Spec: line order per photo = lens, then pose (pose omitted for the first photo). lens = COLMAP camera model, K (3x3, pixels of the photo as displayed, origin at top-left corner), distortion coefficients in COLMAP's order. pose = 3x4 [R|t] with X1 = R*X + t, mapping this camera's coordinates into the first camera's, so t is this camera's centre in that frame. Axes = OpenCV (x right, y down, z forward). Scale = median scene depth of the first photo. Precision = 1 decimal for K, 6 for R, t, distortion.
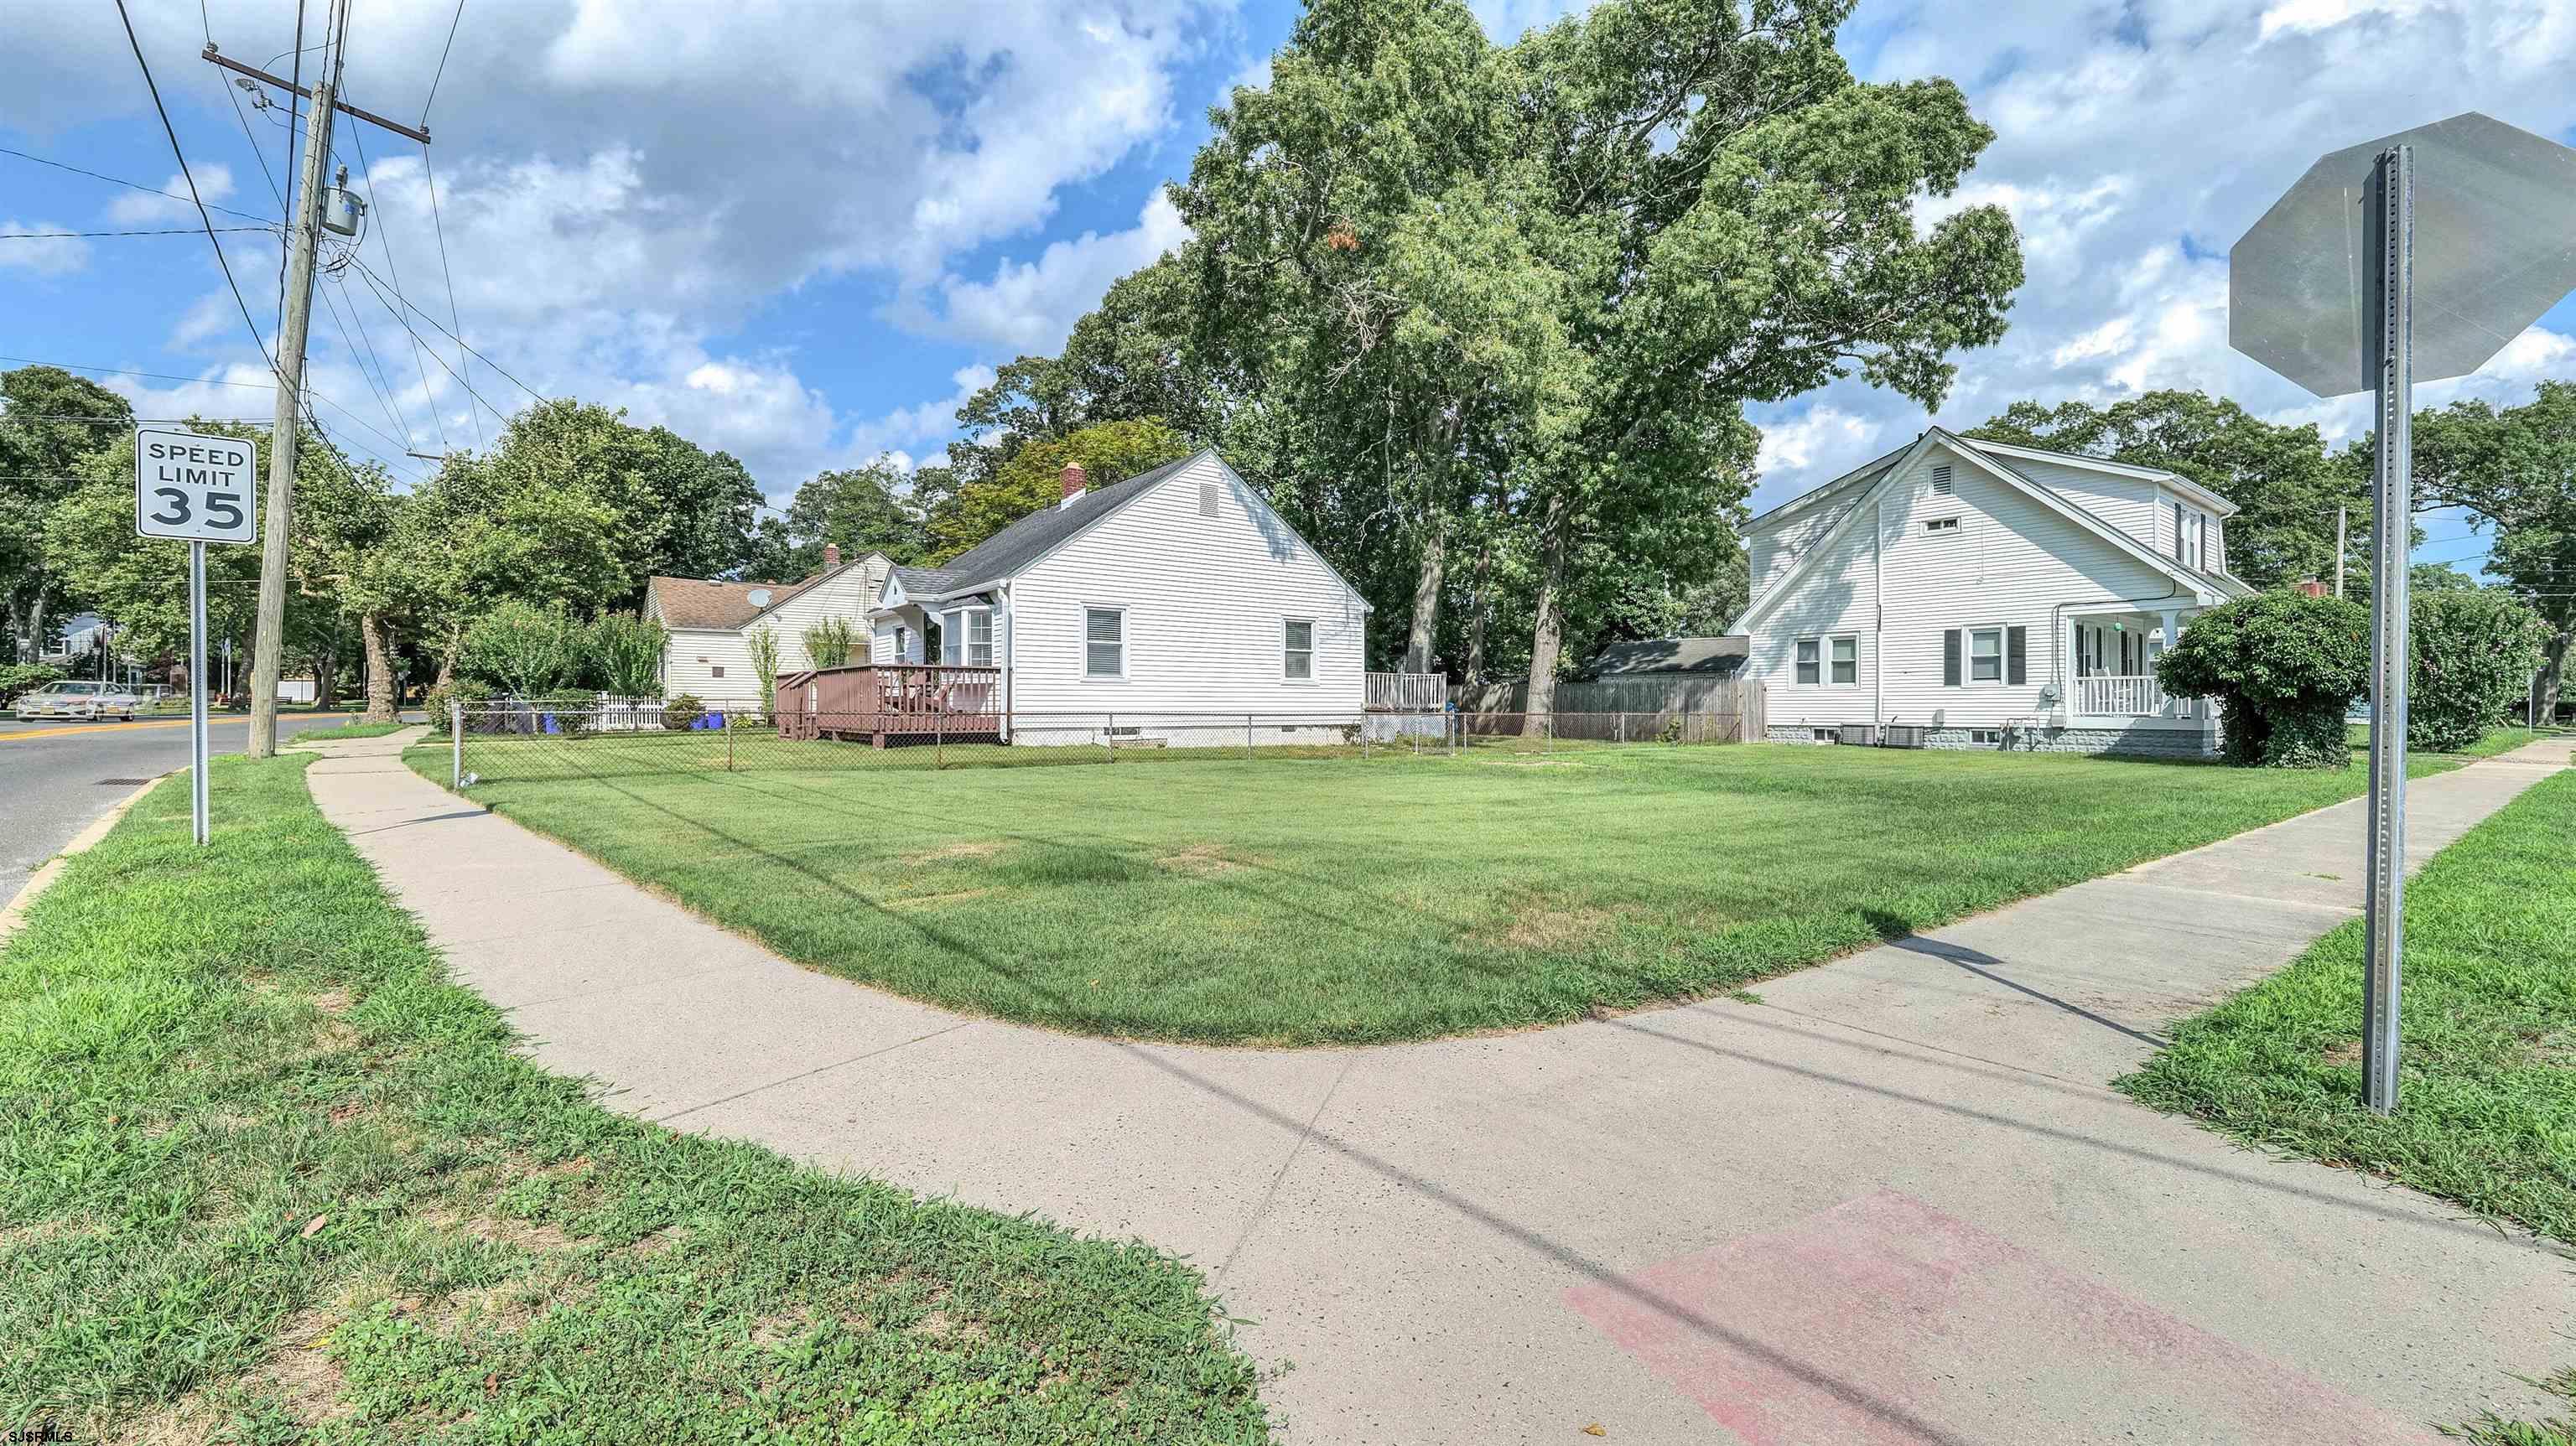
lens RADIAL K [[1043.4, 0, 1288.0], [0, 1043.4, 723.0], [0, 0, 1]] dist [-0.009822, 0.000273]
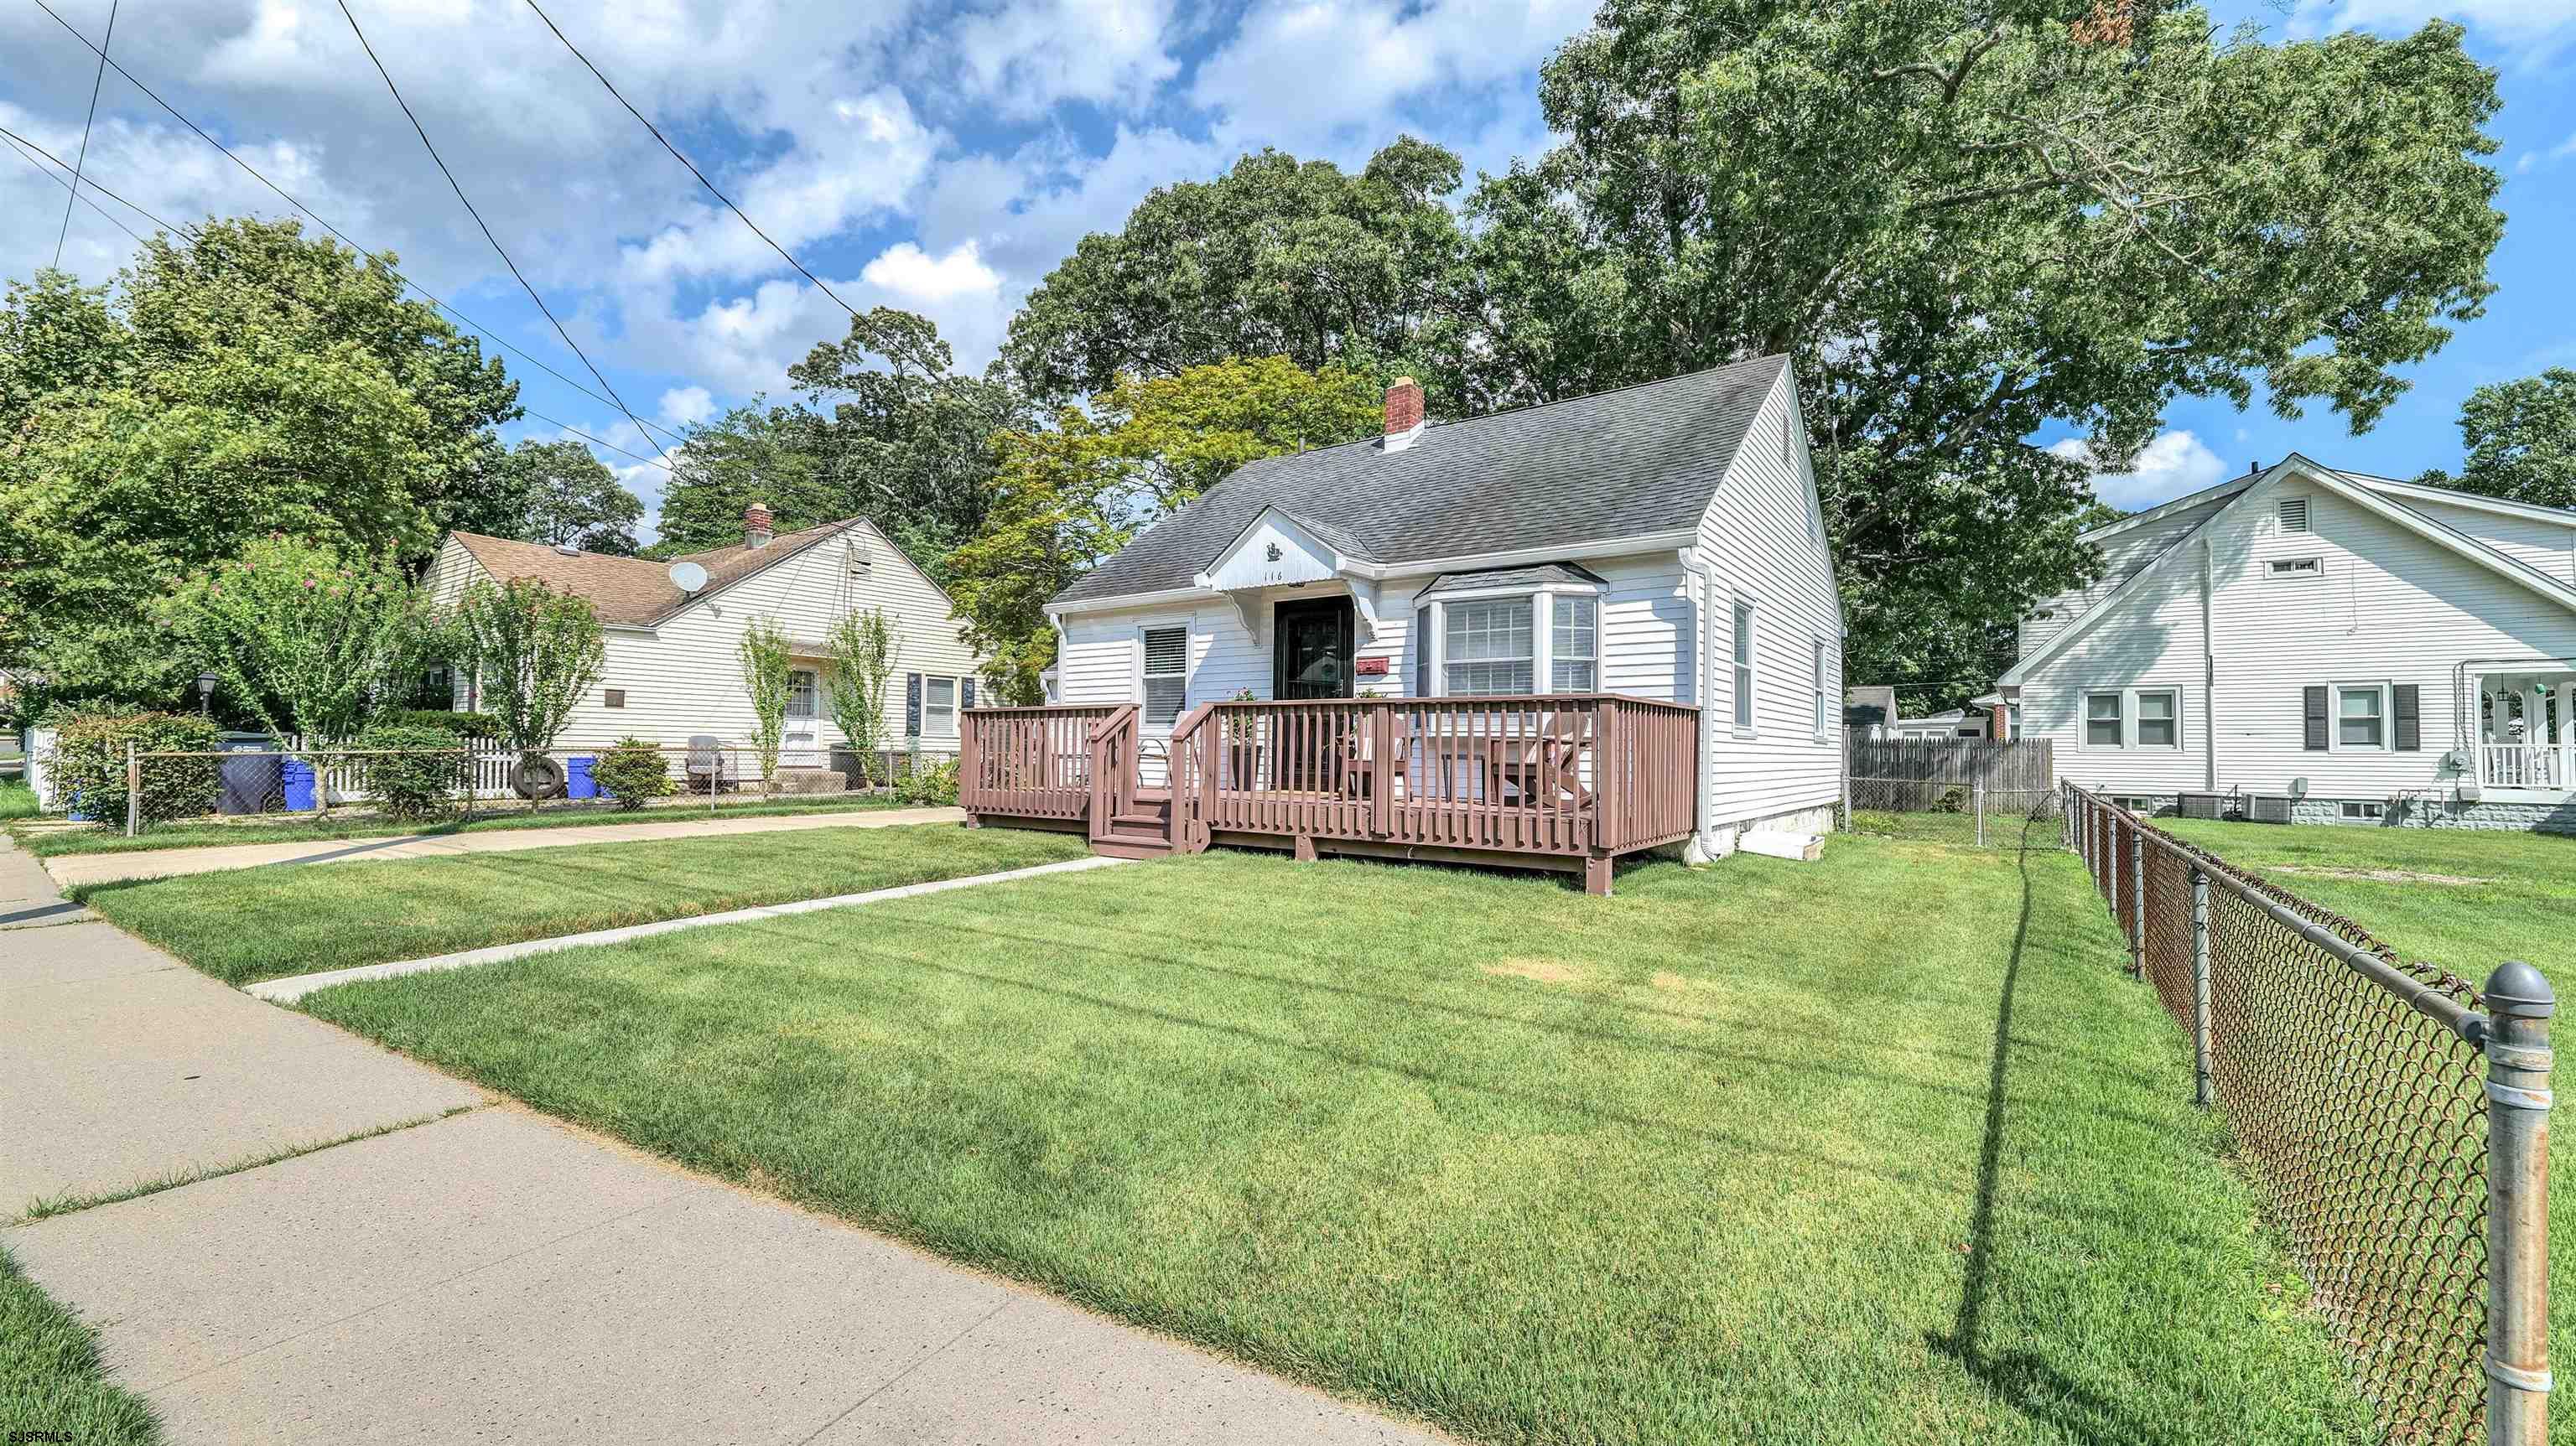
lens RADIAL K [[1043.4, 0, 1288.0], [0, 1043.4, 723.0], [0, 0, 1]] dist [-0.009822, 0.000273]
pose [[0.959057, 0.018425, 0.282614, -0.429438], [-0.006916, 0.999108, -0.041666, -0.017201], [-0.283130, 0.038006, 0.958328, 0.415096]]
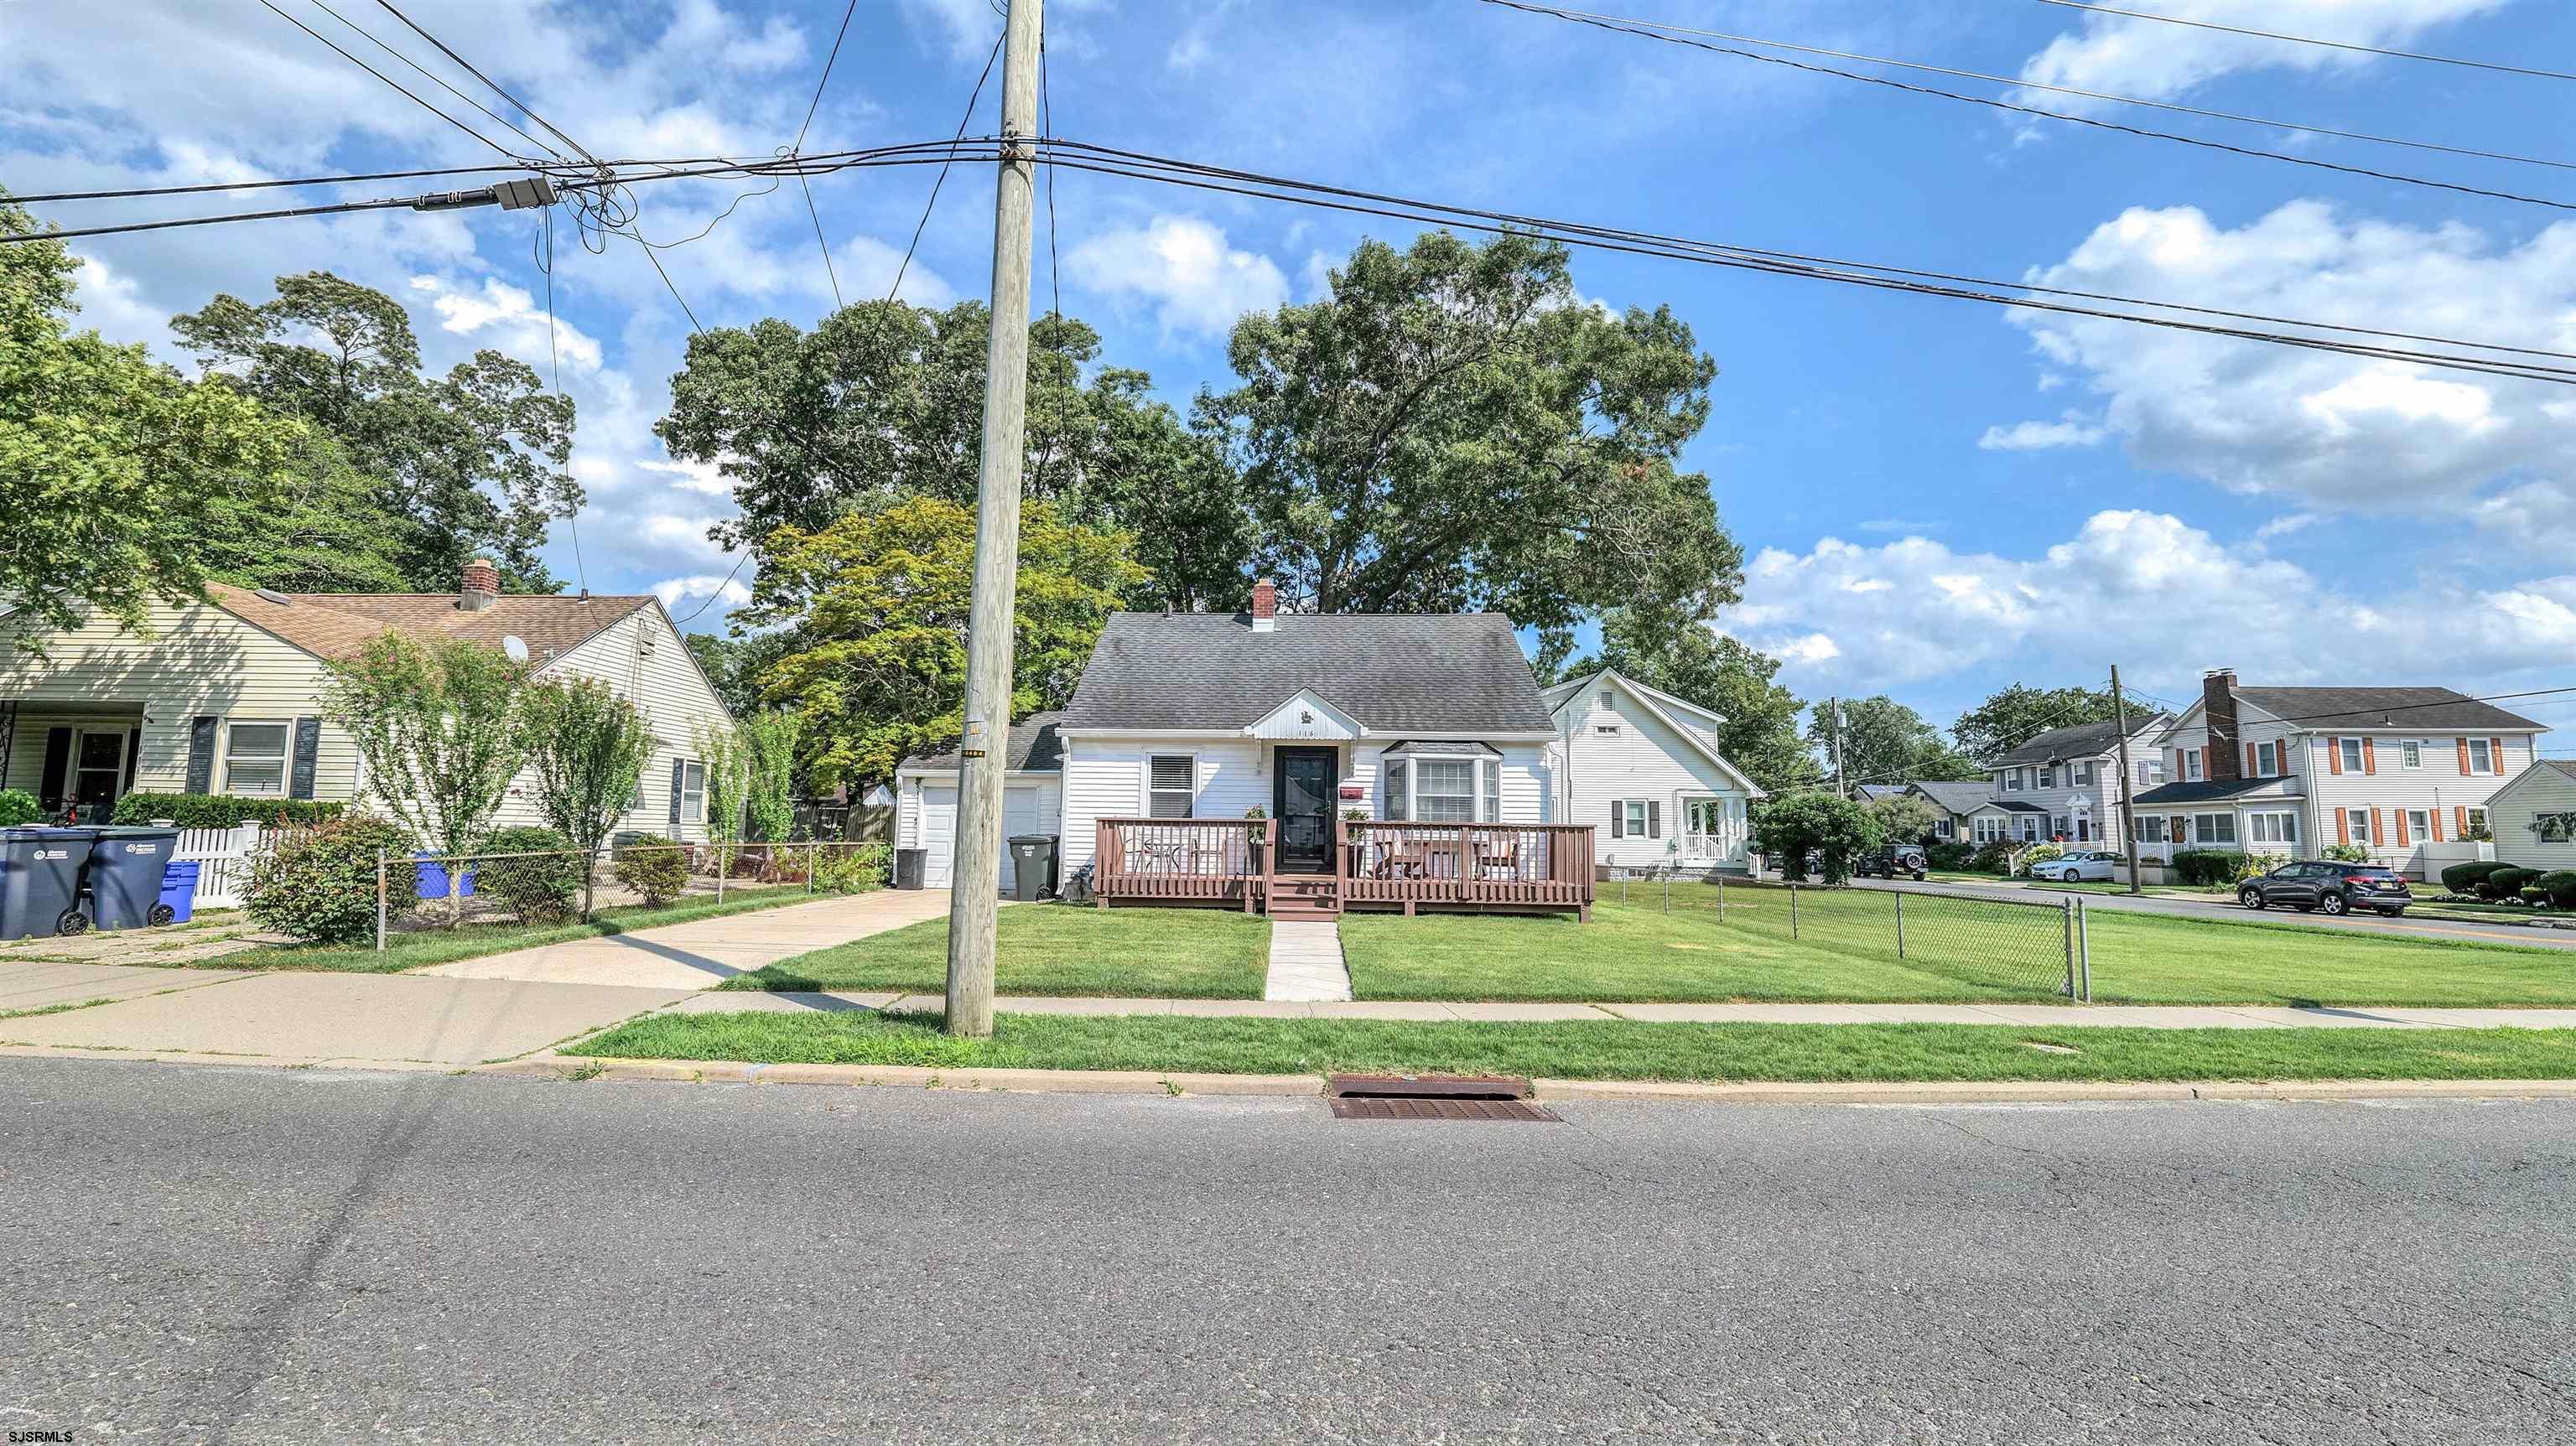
lens RADIAL K [[1043.4, 0, 1288.0], [0, 1043.4, 723.0], [0, 0, 1]] dist [-0.009822, 0.000273]
pose [[0.625571, 0.092018, 0.774721, -0.831139], [-0.003578, 0.993348, -0.115096, -0.026445], [-0.780159, 0.069229, 0.621739, 0.427650]]
